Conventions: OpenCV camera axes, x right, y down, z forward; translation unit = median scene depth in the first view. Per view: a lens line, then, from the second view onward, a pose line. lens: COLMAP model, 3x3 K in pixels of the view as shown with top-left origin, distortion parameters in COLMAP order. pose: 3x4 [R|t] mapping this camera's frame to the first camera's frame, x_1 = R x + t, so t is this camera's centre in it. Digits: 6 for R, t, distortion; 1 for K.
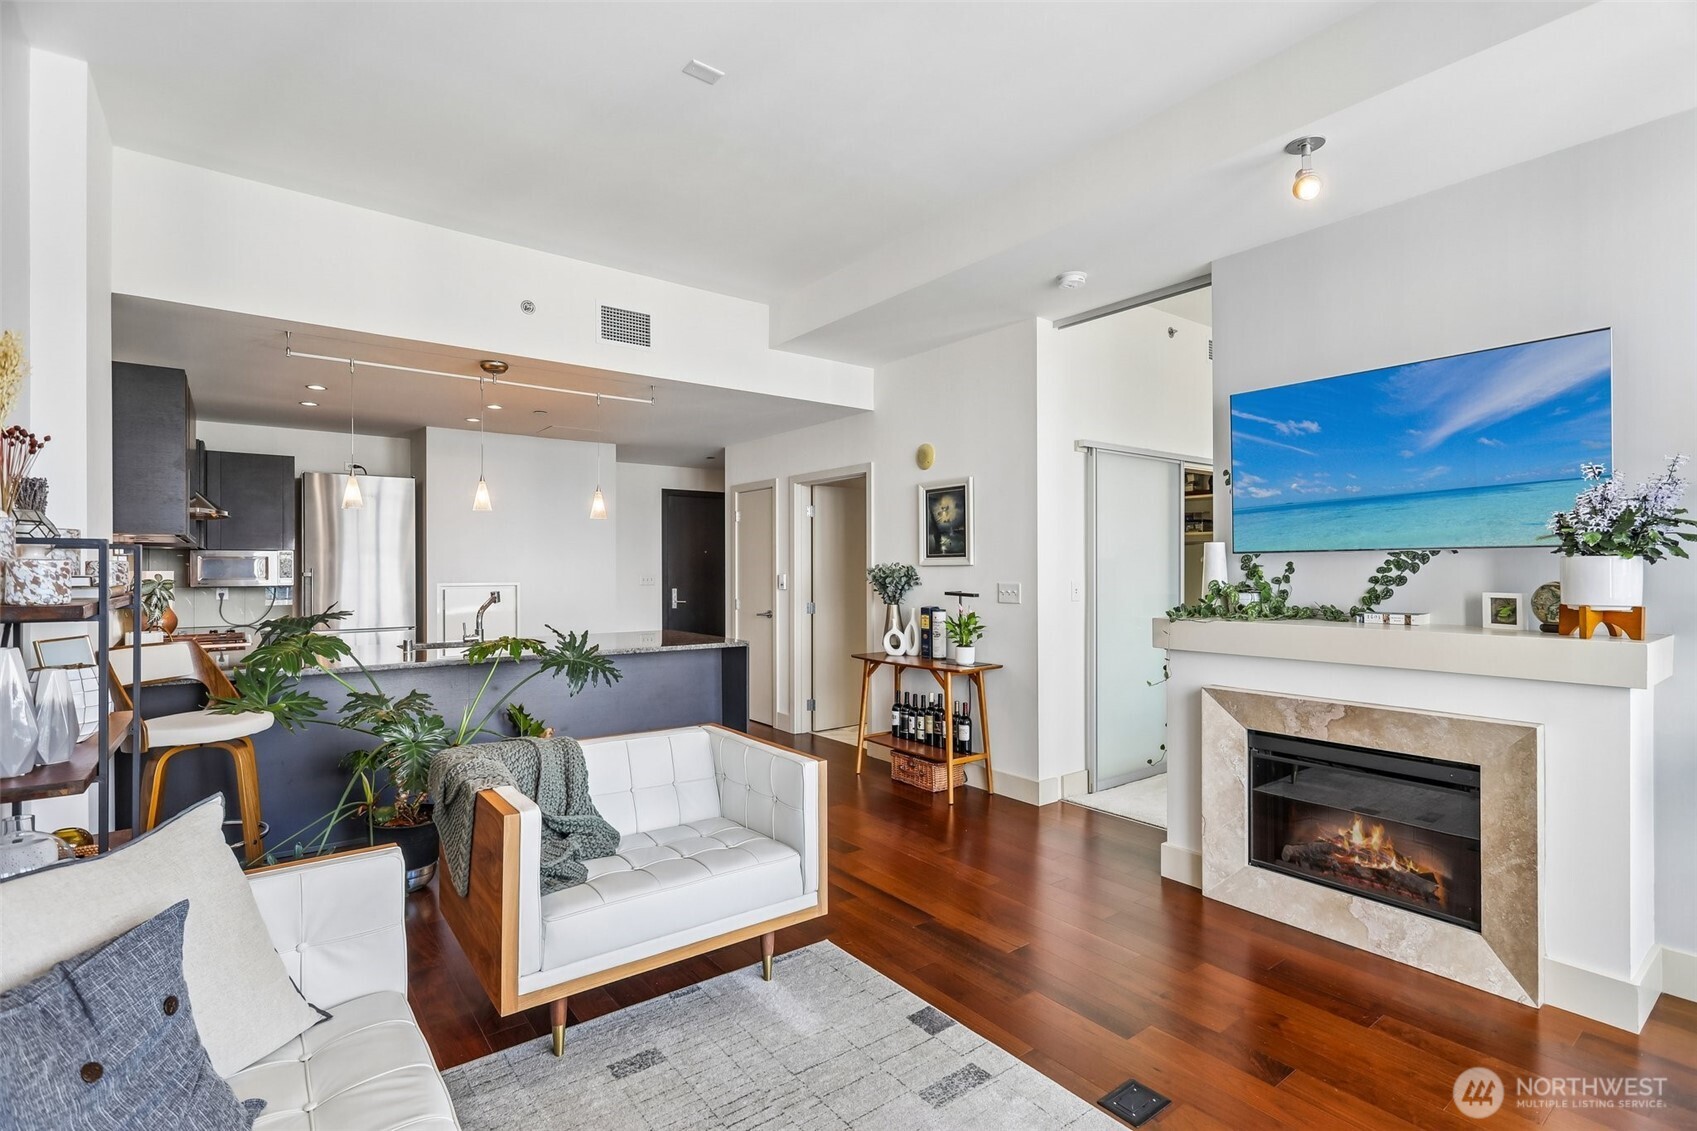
lens RADIAL K [[797.8, 0, 852.2], [0, 797.8, 566.4], [0, 0, 1]] dist [-0.000694, 0.001118]
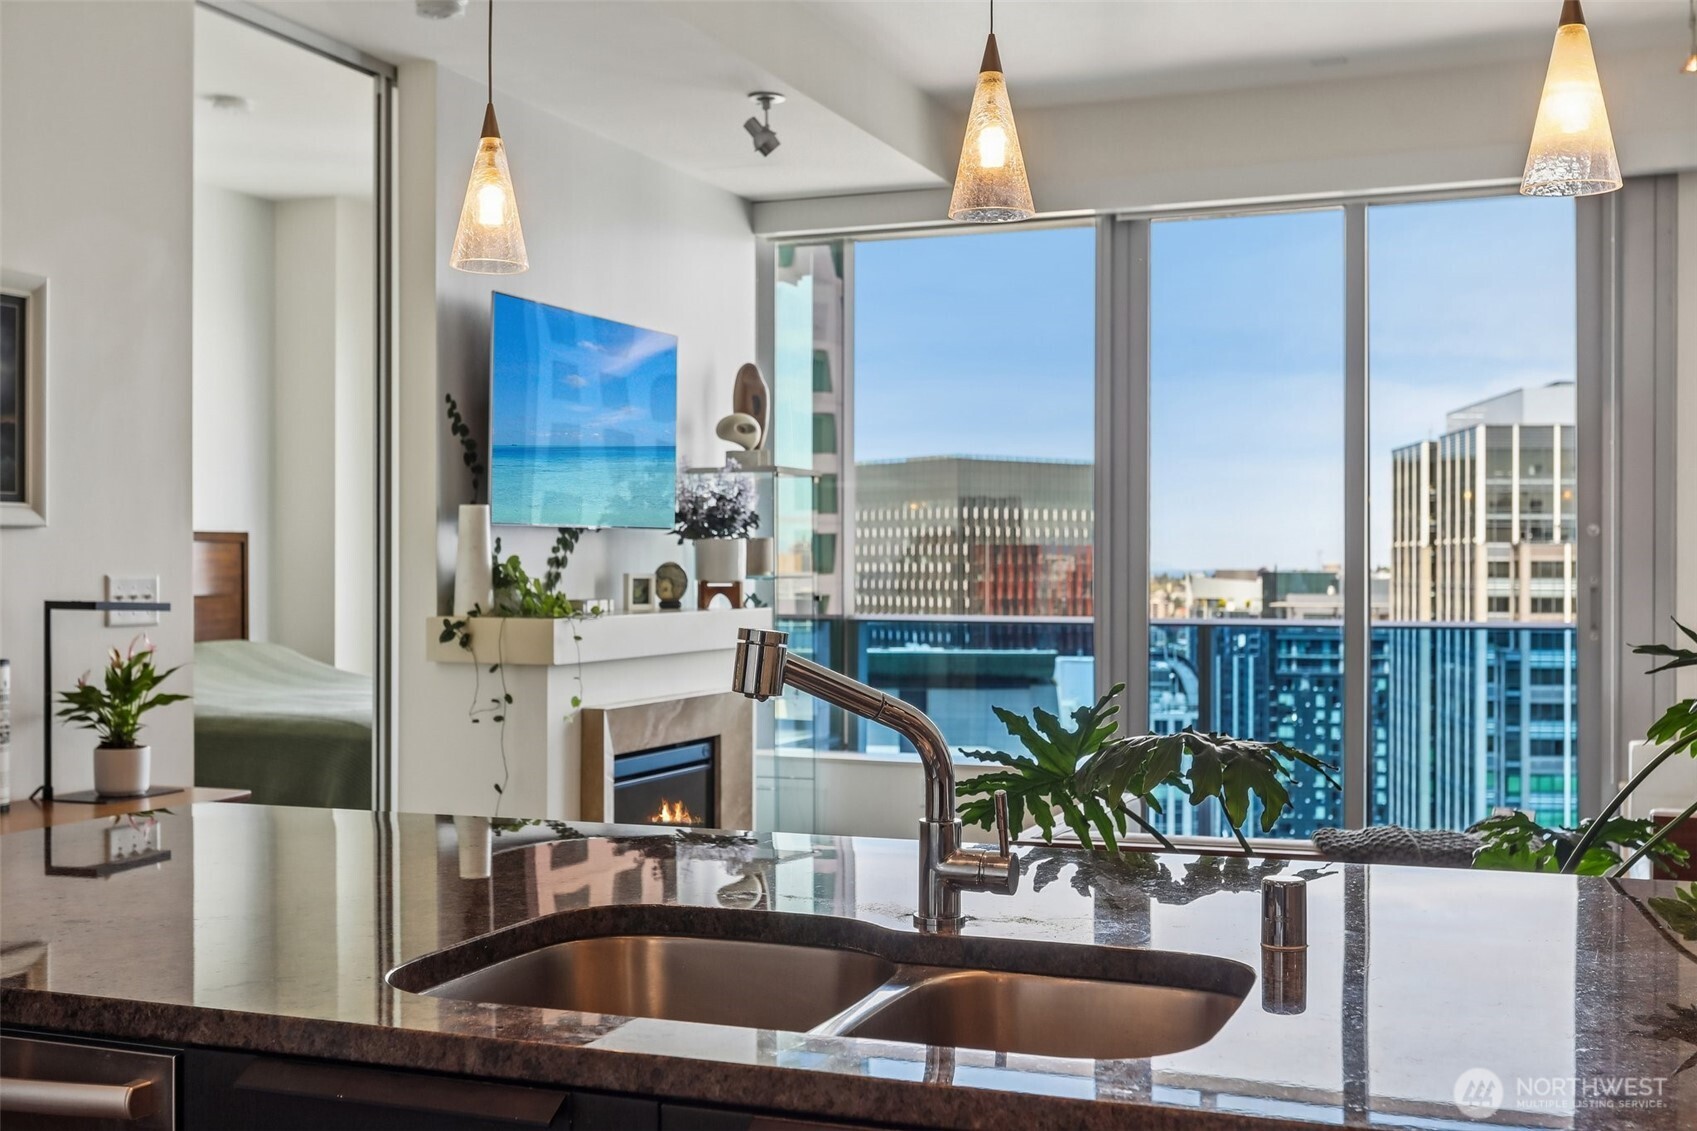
lens RADIAL K [[1855.2, 0, 852.7], [0, 1855.2, 569.3], [0, 0, 1]] dist [0.003058, -0.002304]
pose [[-0.518313, 0.001008, 0.855190, -0.732251], [-0.001881, 0.999996, -0.002318, 0.018406], [-0.855189, -0.002810, -0.518309, 1.101528]]
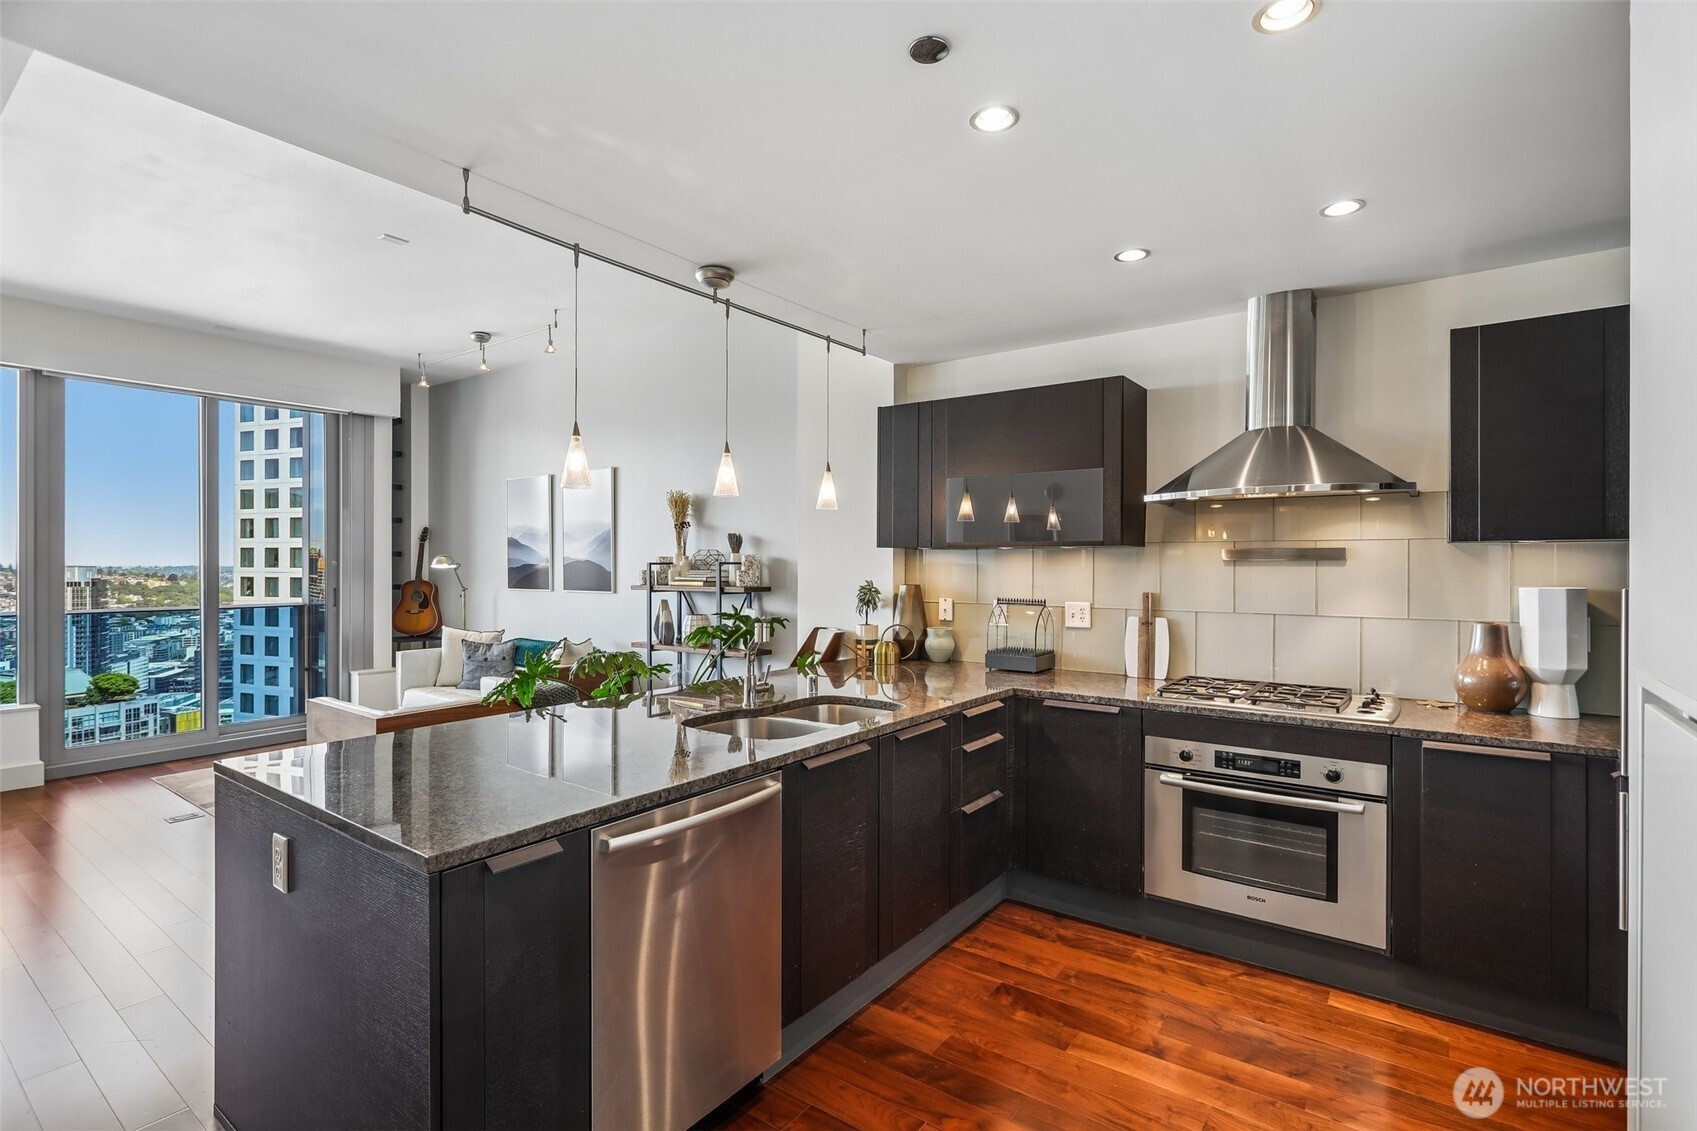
lens RADIAL K [[797.8, 0, 852.2], [0, 797.8, 566.4], [0, 0, 1]] dist [-0.000694, 0.001118]
pose [[-0.961124, 0.001076, -0.276116, -0.324046], [0.000945, 0.999999, 0.000608, -0.008936], [0.276116, 0.000323, -0.961124, 1.454127]]
